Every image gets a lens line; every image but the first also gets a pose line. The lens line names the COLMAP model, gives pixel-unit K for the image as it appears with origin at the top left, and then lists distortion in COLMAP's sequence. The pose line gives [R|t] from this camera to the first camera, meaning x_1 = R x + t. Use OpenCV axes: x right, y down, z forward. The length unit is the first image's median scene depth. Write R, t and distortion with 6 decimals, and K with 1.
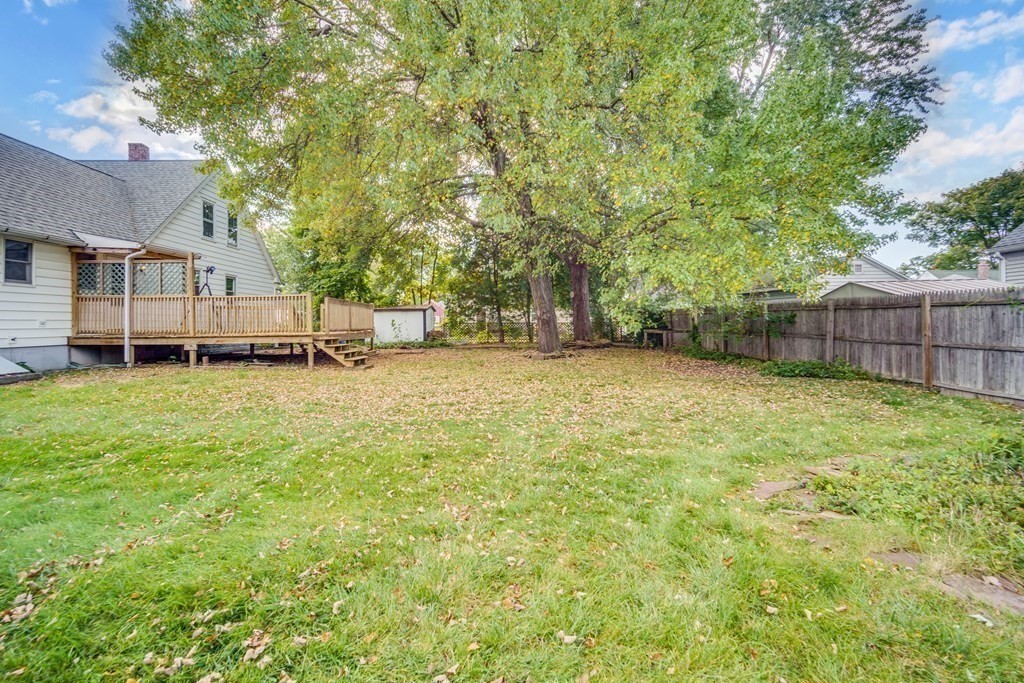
lens RADIAL K [[457.0, 0, 512.0], [0, 457.0, 341.5], [0, 0, 1]] dist [-0.002654, -0.000204]
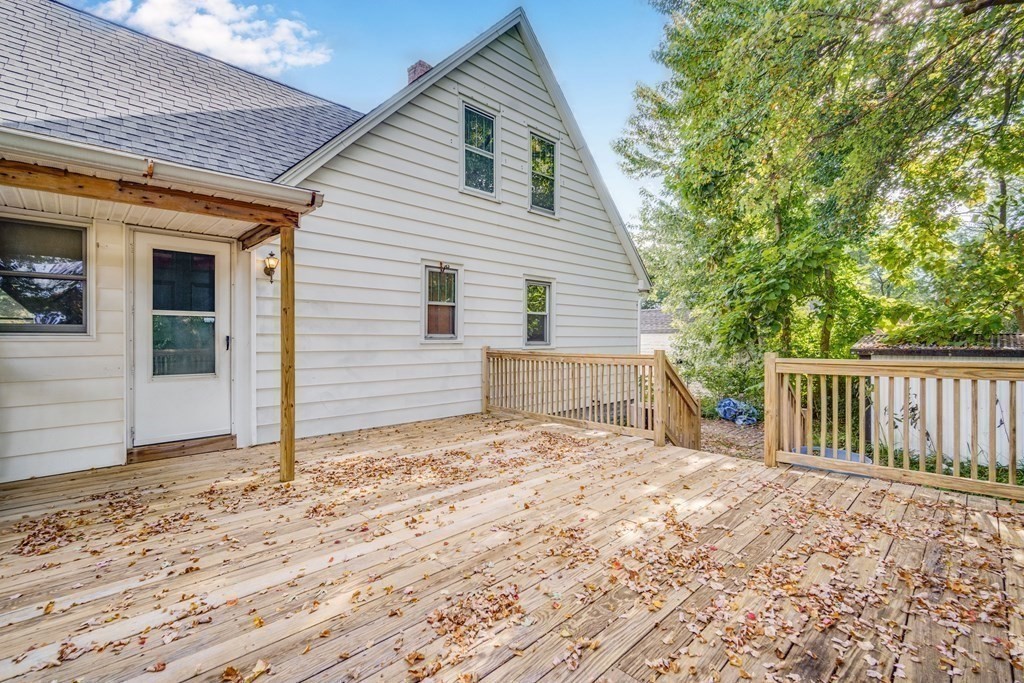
lens RADIAL K [[457.0, 0, 512.0], [0, 457.0, 341.5], [0, 0, 1]] dist [-0.002654, -0.000204]
pose [[0.679949, 0.005775, -0.733236, -0.306868], [-0.029996, 0.999351, -0.019946, -0.072962], [0.732645, 0.035557, 0.679681, 0.687318]]
